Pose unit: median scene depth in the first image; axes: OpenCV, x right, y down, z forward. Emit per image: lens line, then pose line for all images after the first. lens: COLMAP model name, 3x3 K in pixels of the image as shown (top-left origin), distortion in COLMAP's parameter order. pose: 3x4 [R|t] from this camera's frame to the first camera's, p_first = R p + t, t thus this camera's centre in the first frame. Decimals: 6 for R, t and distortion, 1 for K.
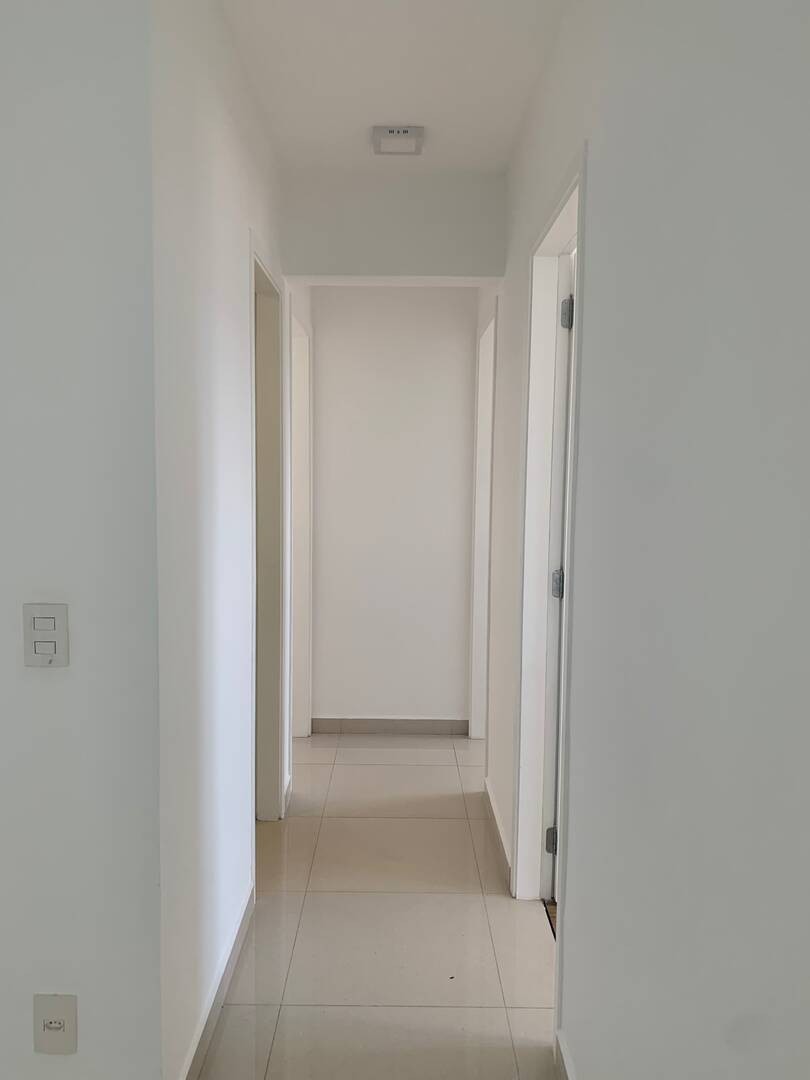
lens RADIAL K [[824.1, 0, 405.0], [0, 824.1, 540.0], [0, 0, 1]] dist [0.016371, -0.001781]
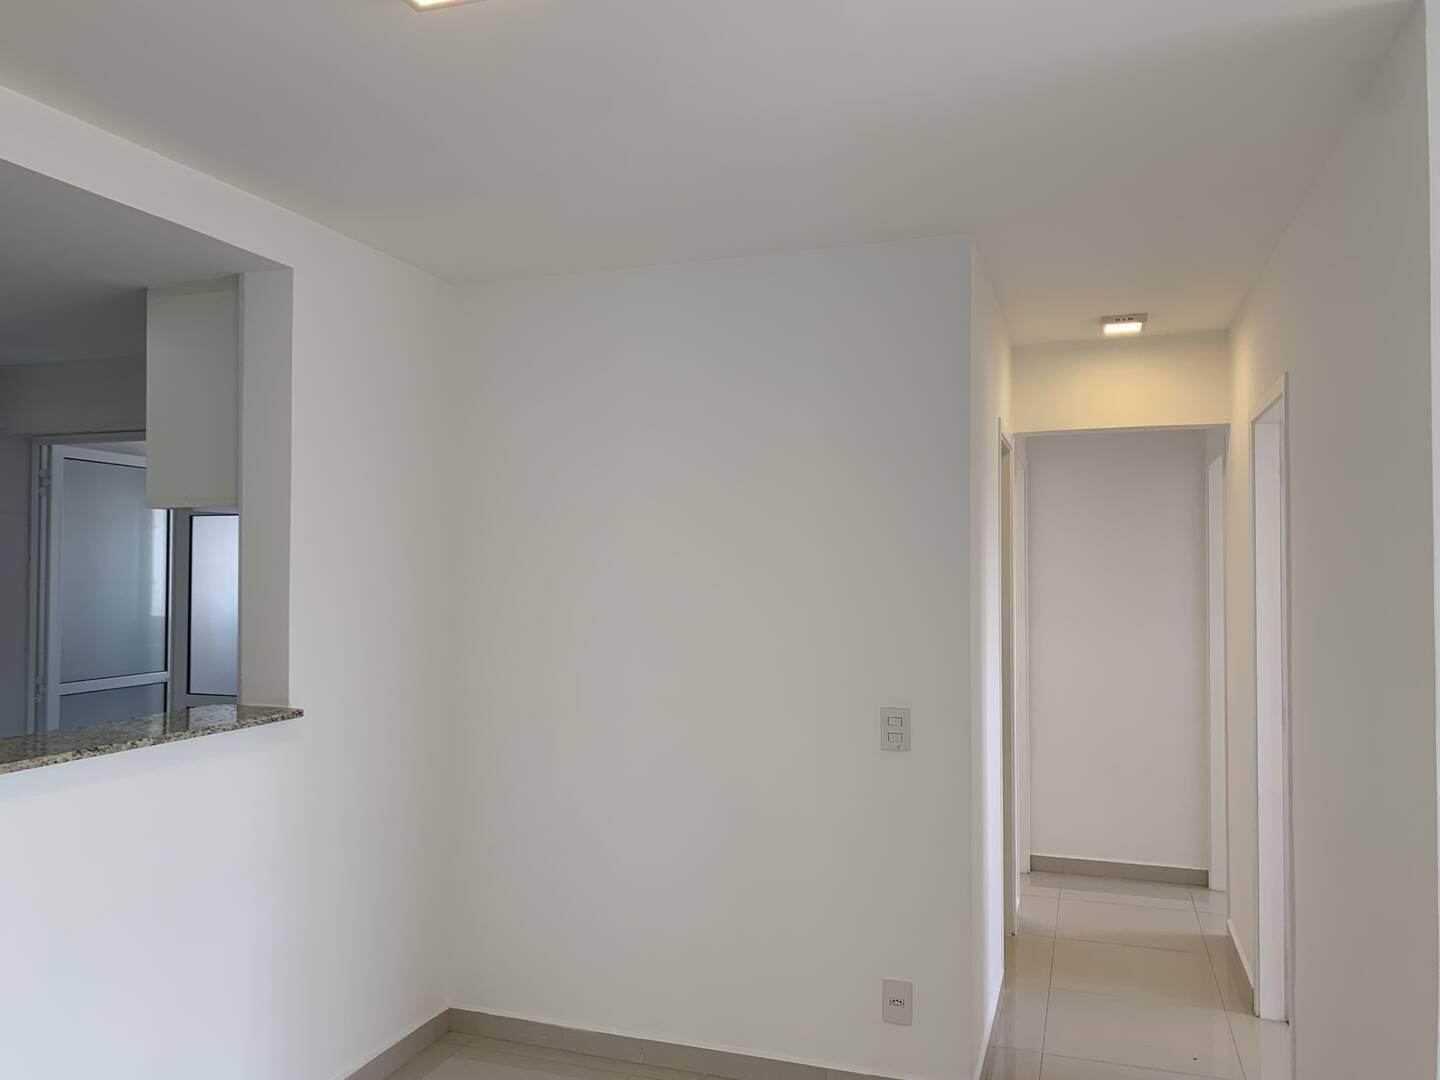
lens RADIAL K [[1098.8, 0, 720.0], [0, 1098.8, 540.0], [0, 0, 1]] dist [0.016371, -0.001781]
pose [[0.943811, -0.015653, -0.330114, -0.030352], [-0.021956, 0.993701, -0.109891, -0.000577], [0.329755, 0.110964, 0.937523, -0.465201]]
